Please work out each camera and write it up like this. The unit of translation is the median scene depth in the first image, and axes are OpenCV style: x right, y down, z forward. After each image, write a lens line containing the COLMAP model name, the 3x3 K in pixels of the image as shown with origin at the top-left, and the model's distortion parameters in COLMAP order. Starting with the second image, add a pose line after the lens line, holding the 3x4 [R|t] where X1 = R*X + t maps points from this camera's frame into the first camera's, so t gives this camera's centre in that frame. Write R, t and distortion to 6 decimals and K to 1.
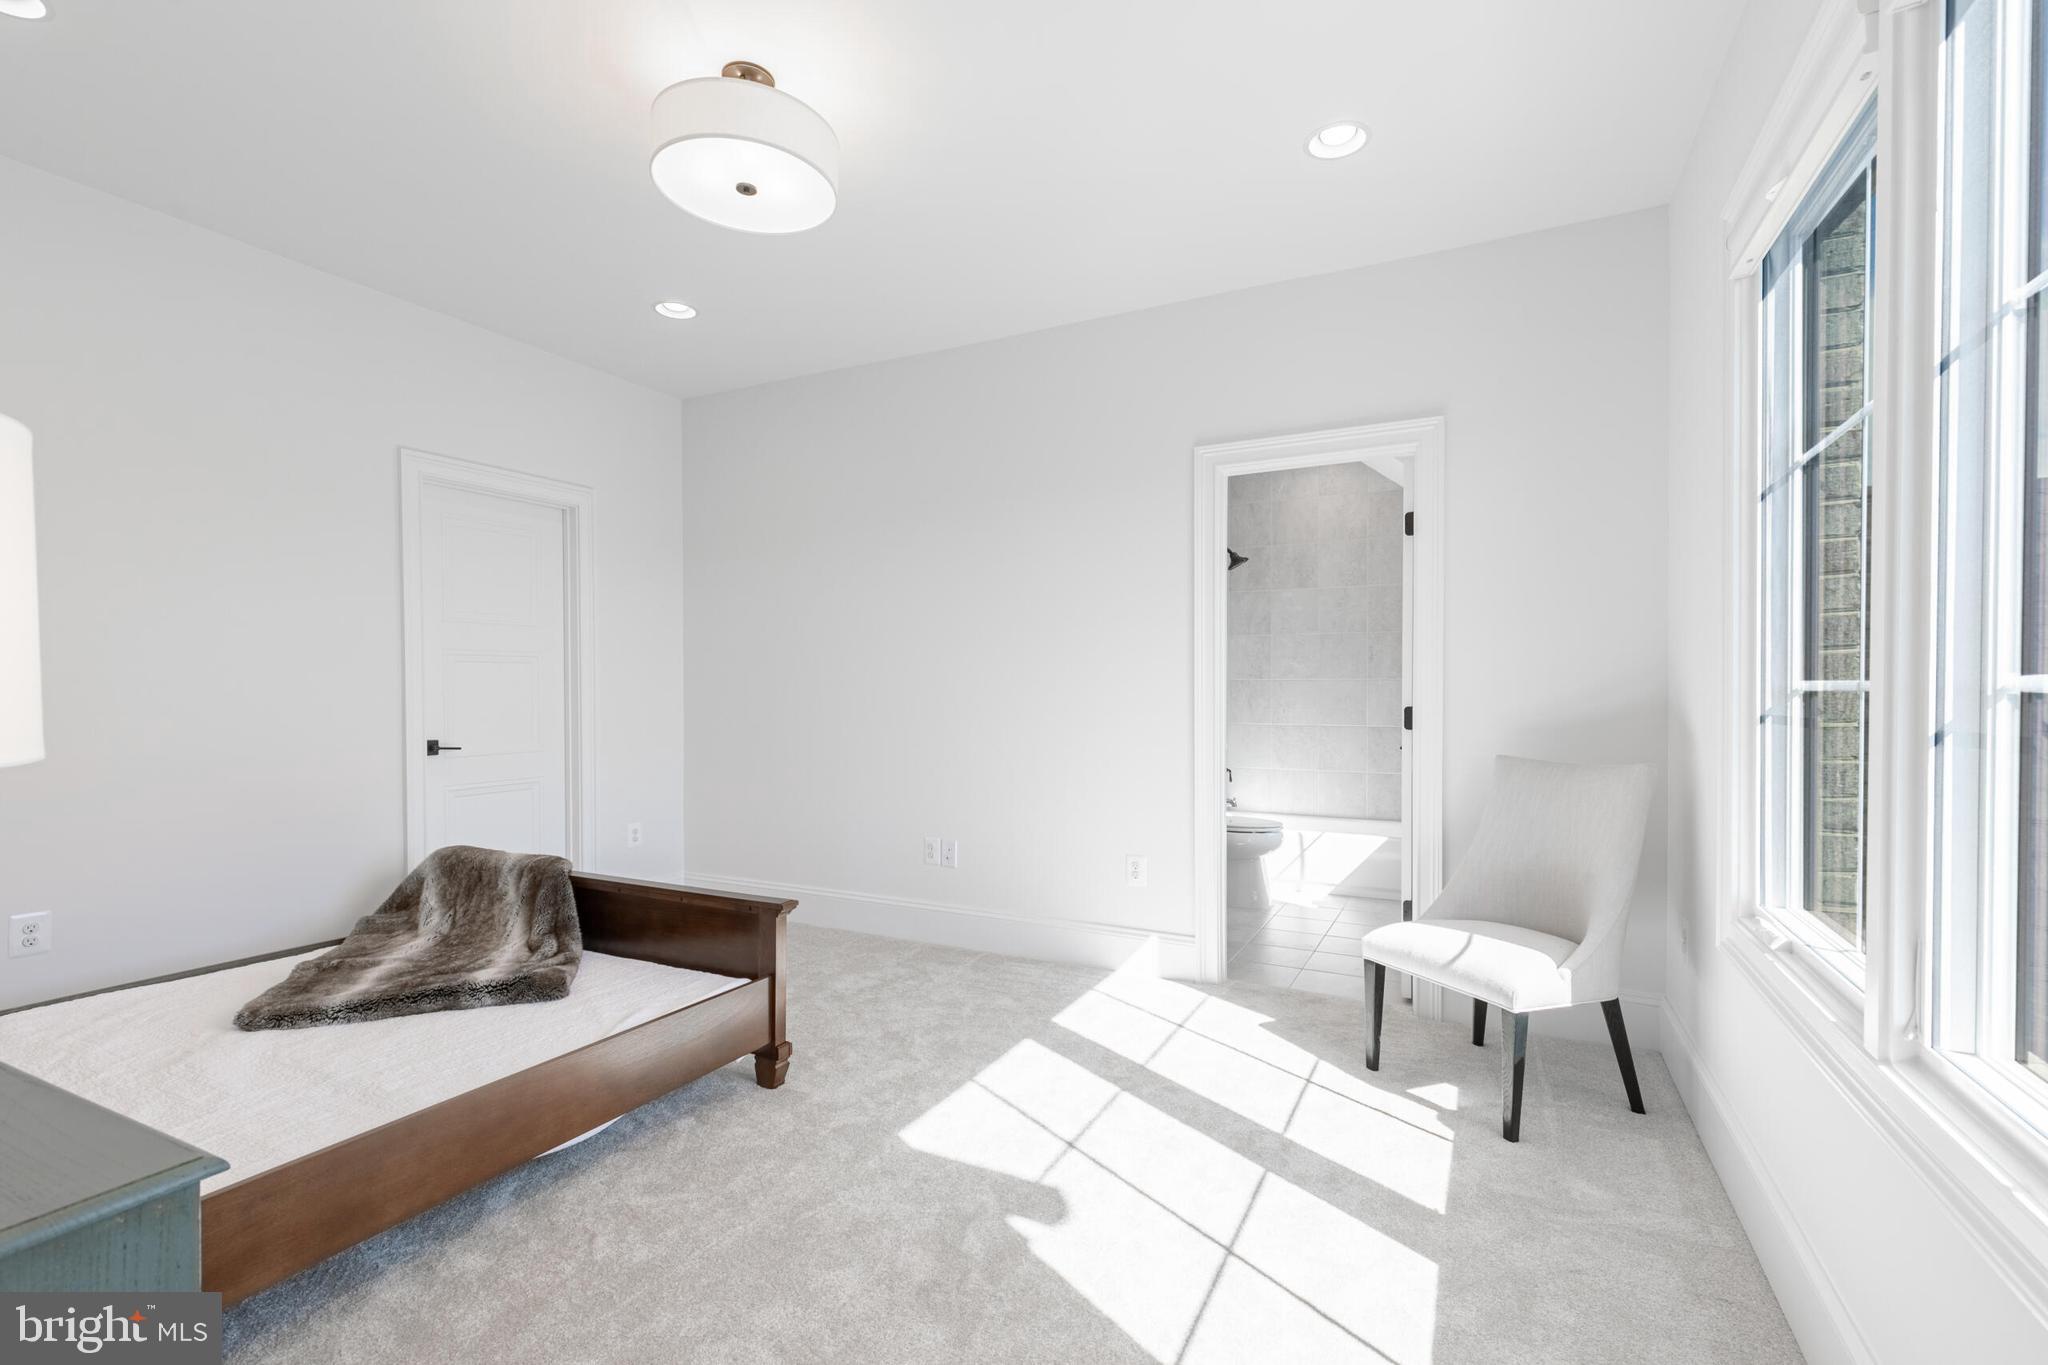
lens RADIAL K [[916.3, 0, 1019.0], [0, 916.3, 693.7], [0, 0, 1]] dist [0.003711, 0.000670]
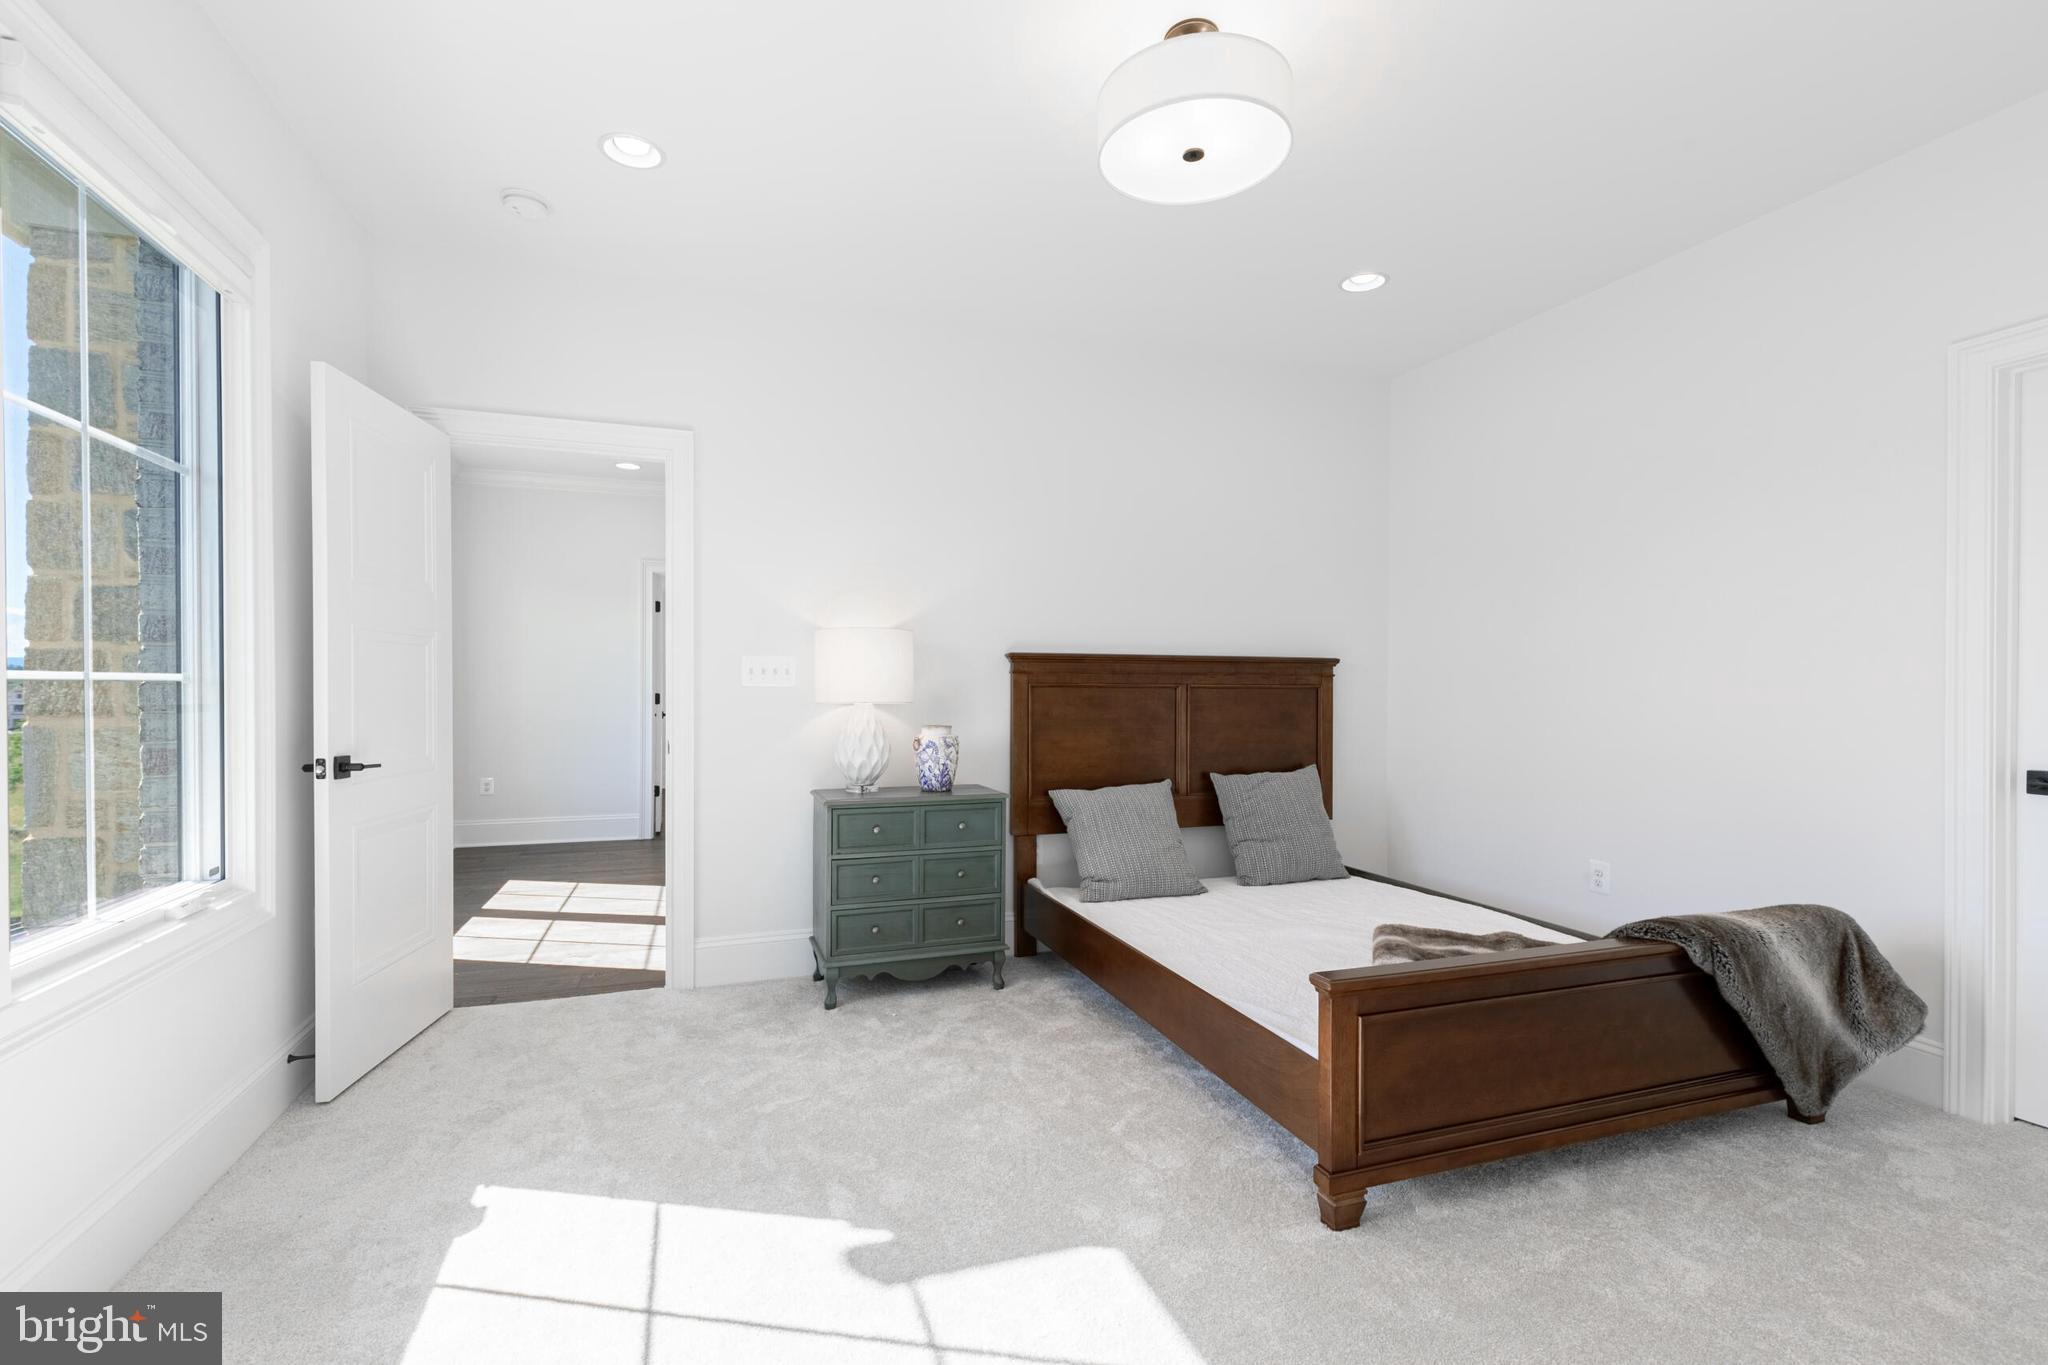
lens RADIAL K [[916.3, 0, 1015.5], [0, 916.3, 672.8], [0, 0, 1]] dist [0.003711, 0.000670]
pose [[-0.700383, 0.001049, -0.713767, 0.597823], [0.005612, 0.999976, -0.004037, -0.000353], [0.713745, -0.006833, -0.700372, 1.831329]]
